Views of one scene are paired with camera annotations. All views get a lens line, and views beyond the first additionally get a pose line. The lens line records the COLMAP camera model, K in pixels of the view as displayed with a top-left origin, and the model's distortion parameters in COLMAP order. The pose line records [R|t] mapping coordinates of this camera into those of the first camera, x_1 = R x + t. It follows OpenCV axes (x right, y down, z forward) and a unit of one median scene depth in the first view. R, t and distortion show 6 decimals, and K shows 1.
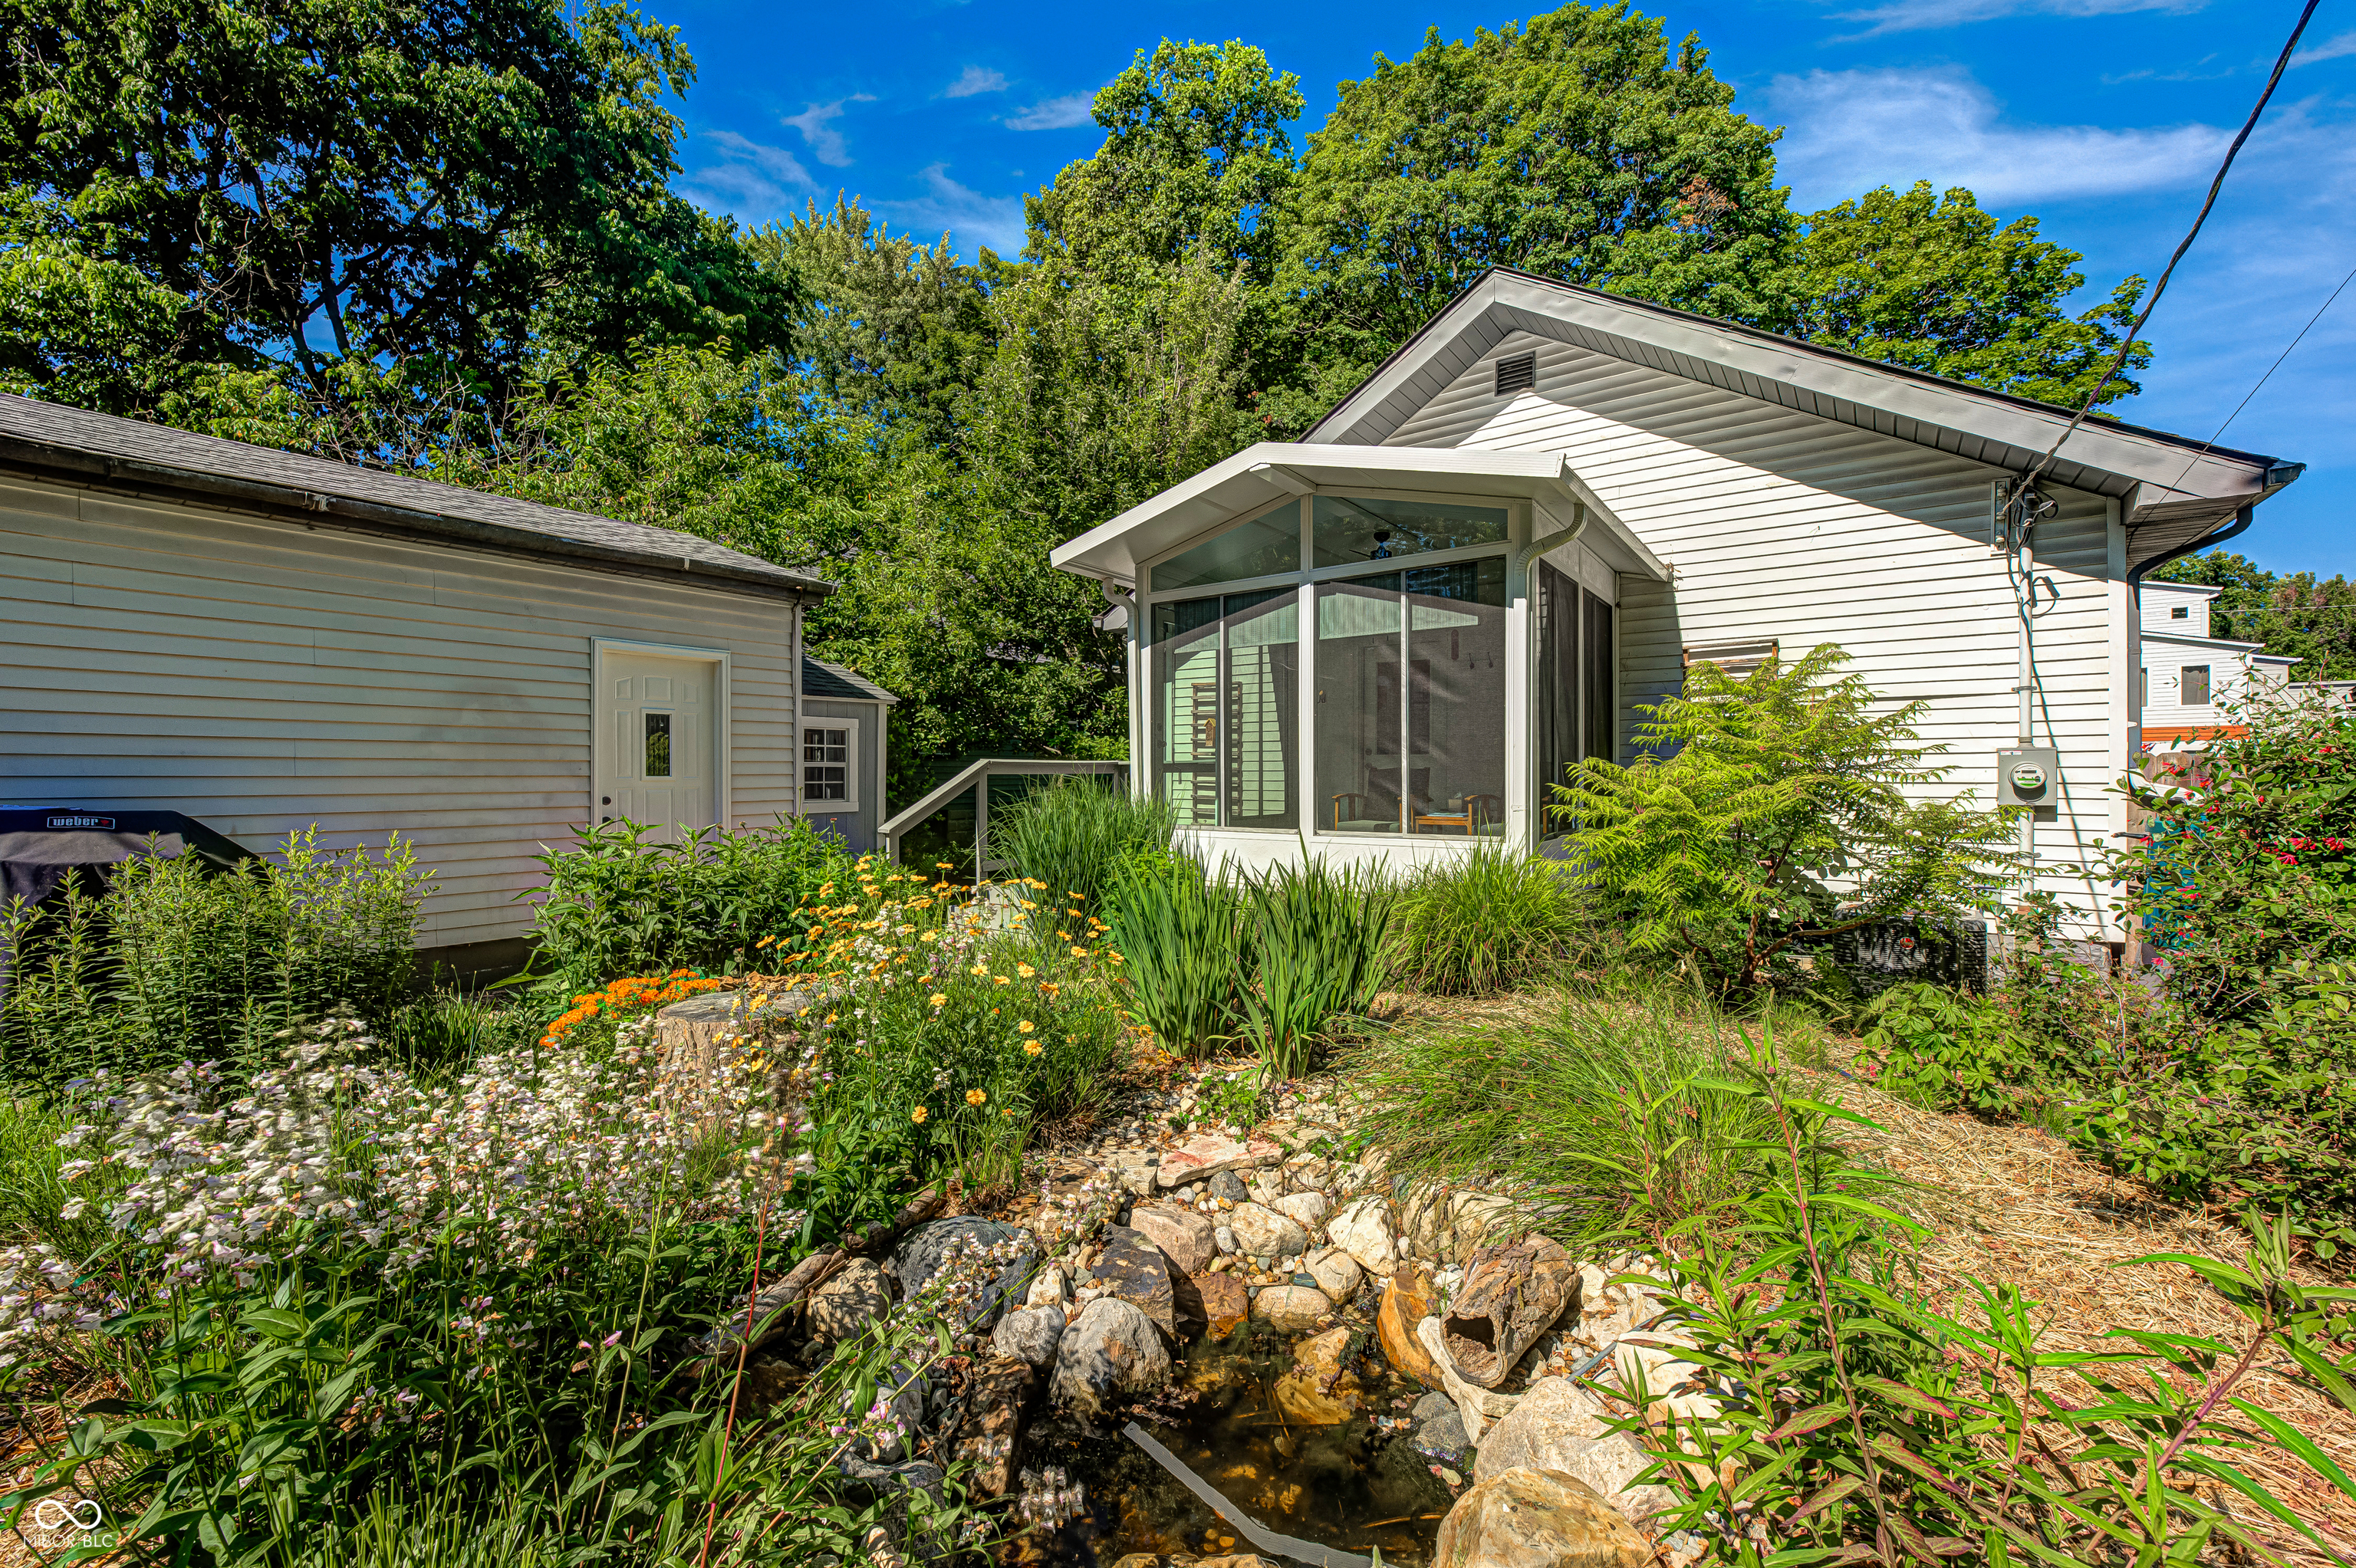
lens RADIAL K [[955.8, 0, 1178.0], [0, 955.8, 784.0], [0, 0, 1]] dist [0.000332, -0.000230]
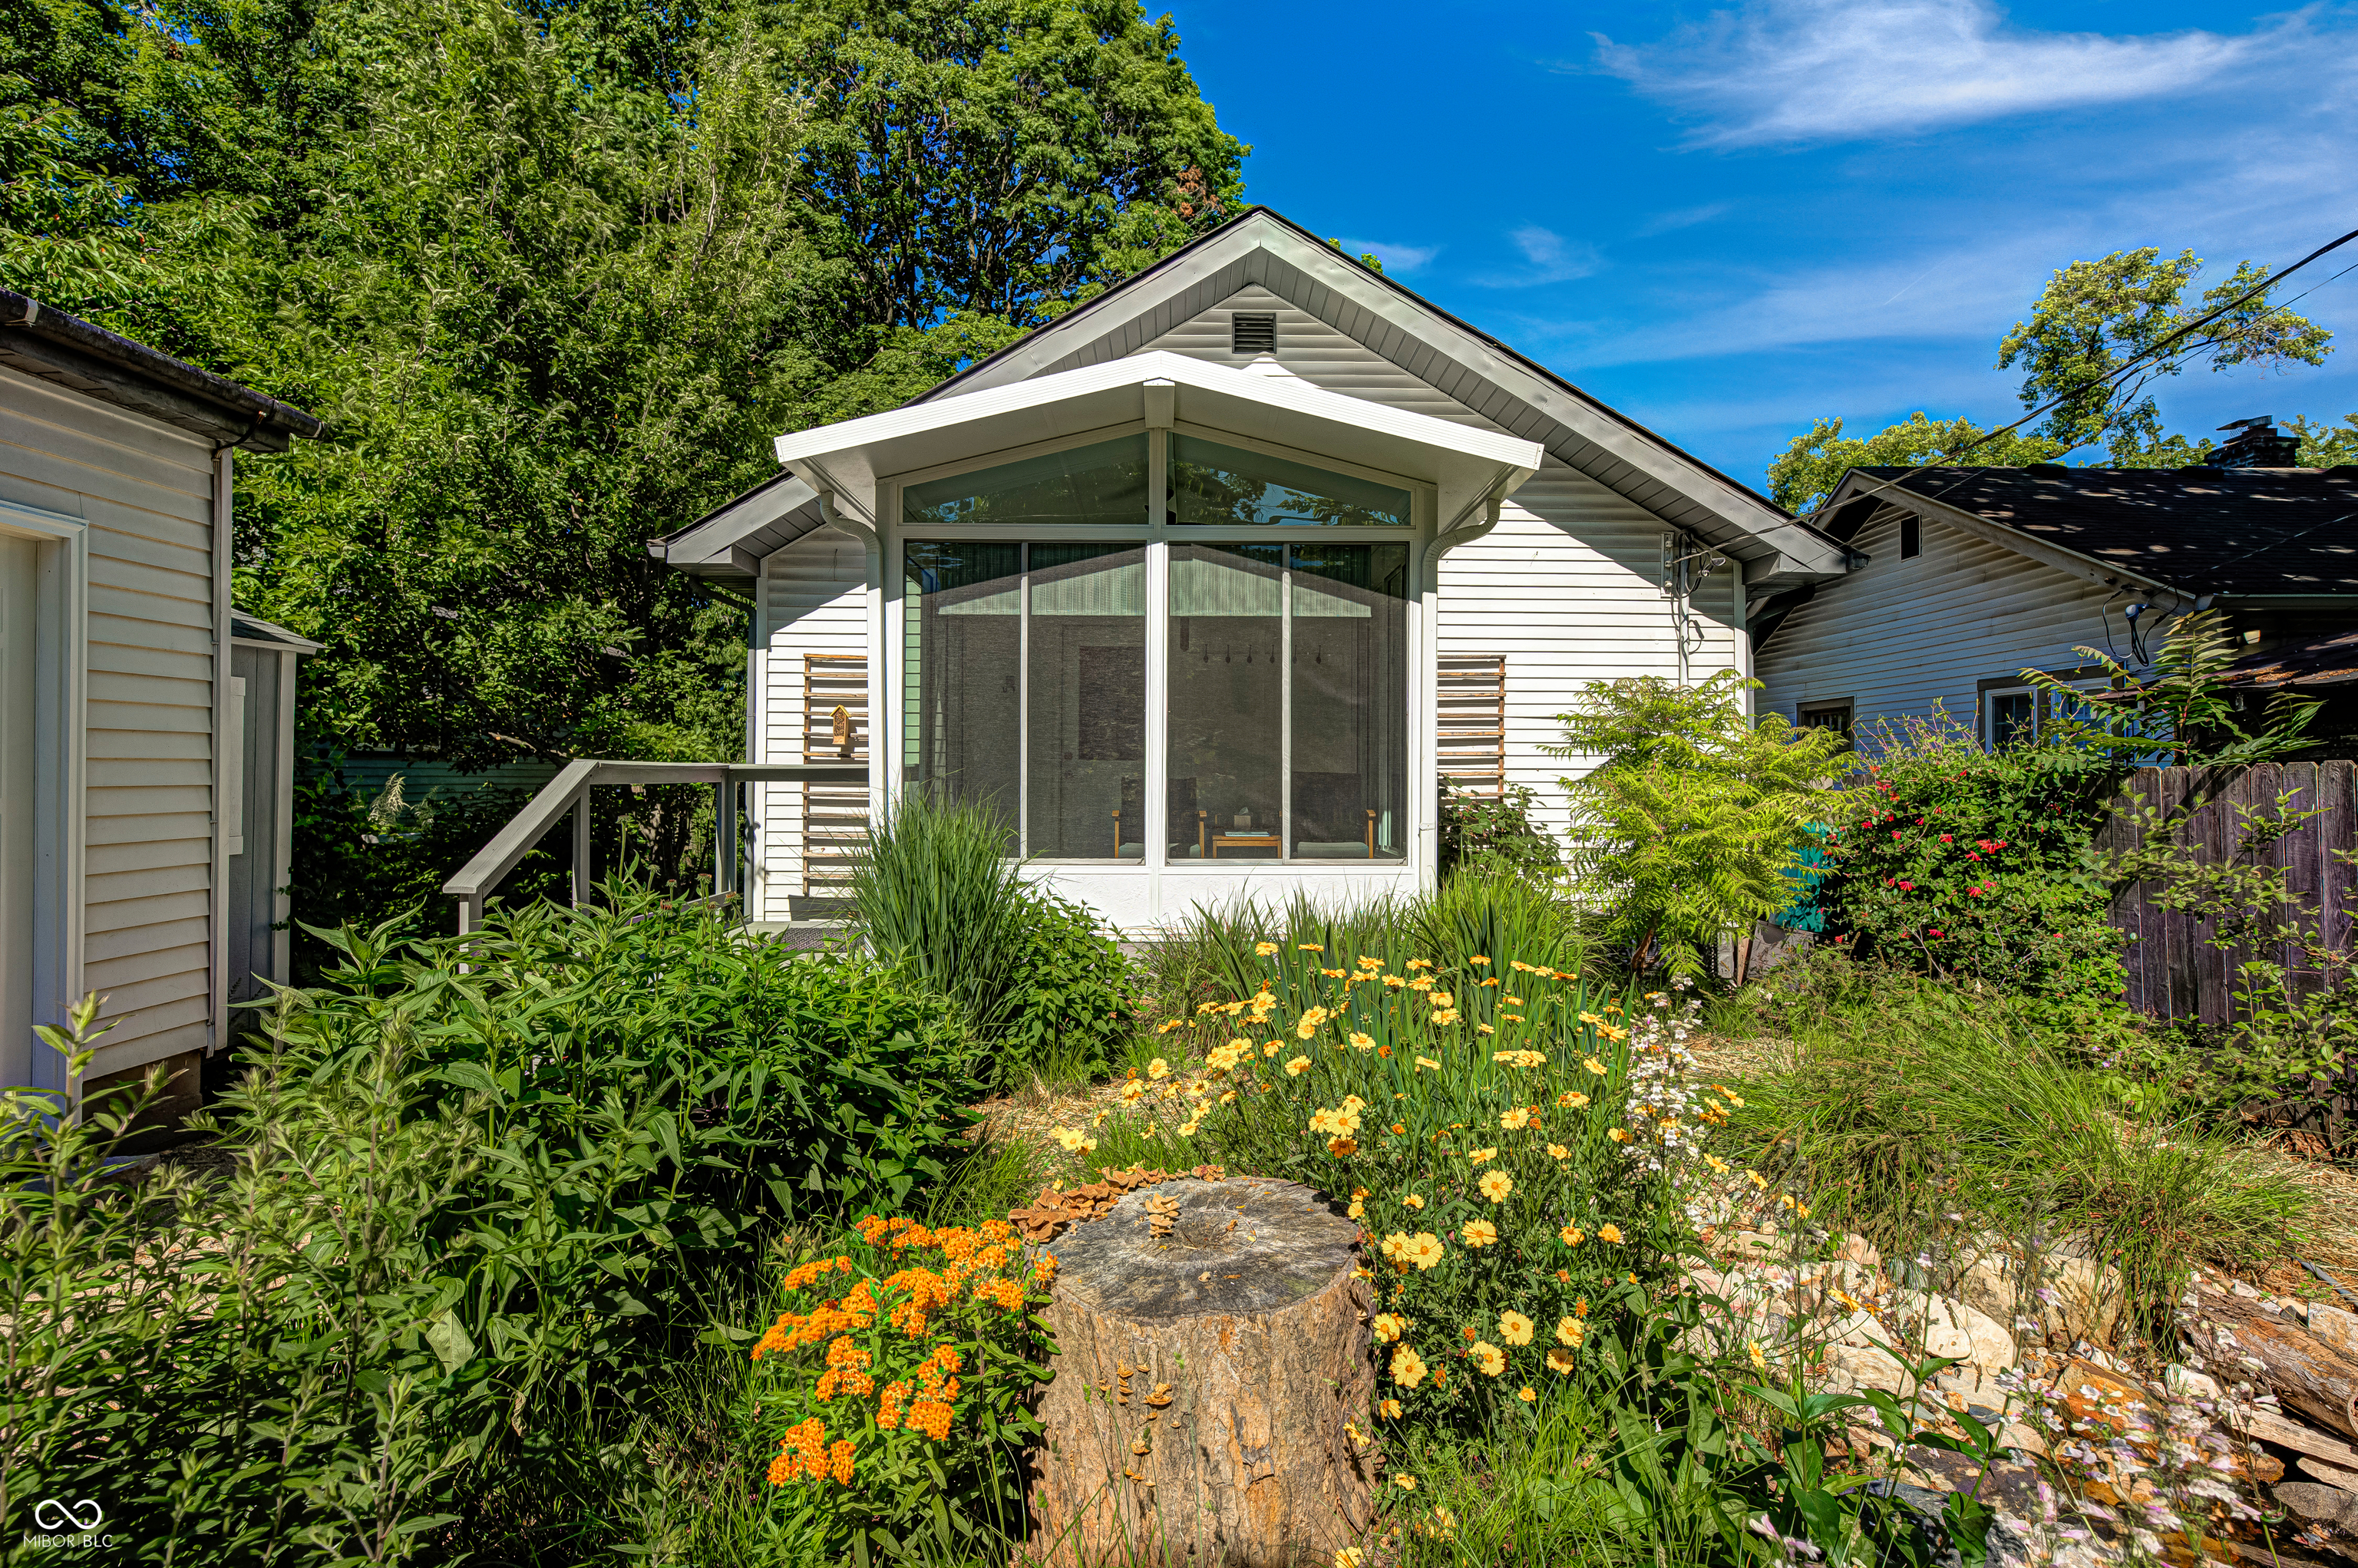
lens RADIAL K [[1123.7, 0, 1179.0], [0, 1123.7, 784.0], [0, 0, 1]] dist [-0.005618, -0.000606]
pose [[0.792049, 0.001424, 0.610455, -0.405627], [0.001021, 0.999993, -0.003658, -0.009530], [-0.610456, 0.003521, 0.792042, 0.266185]]
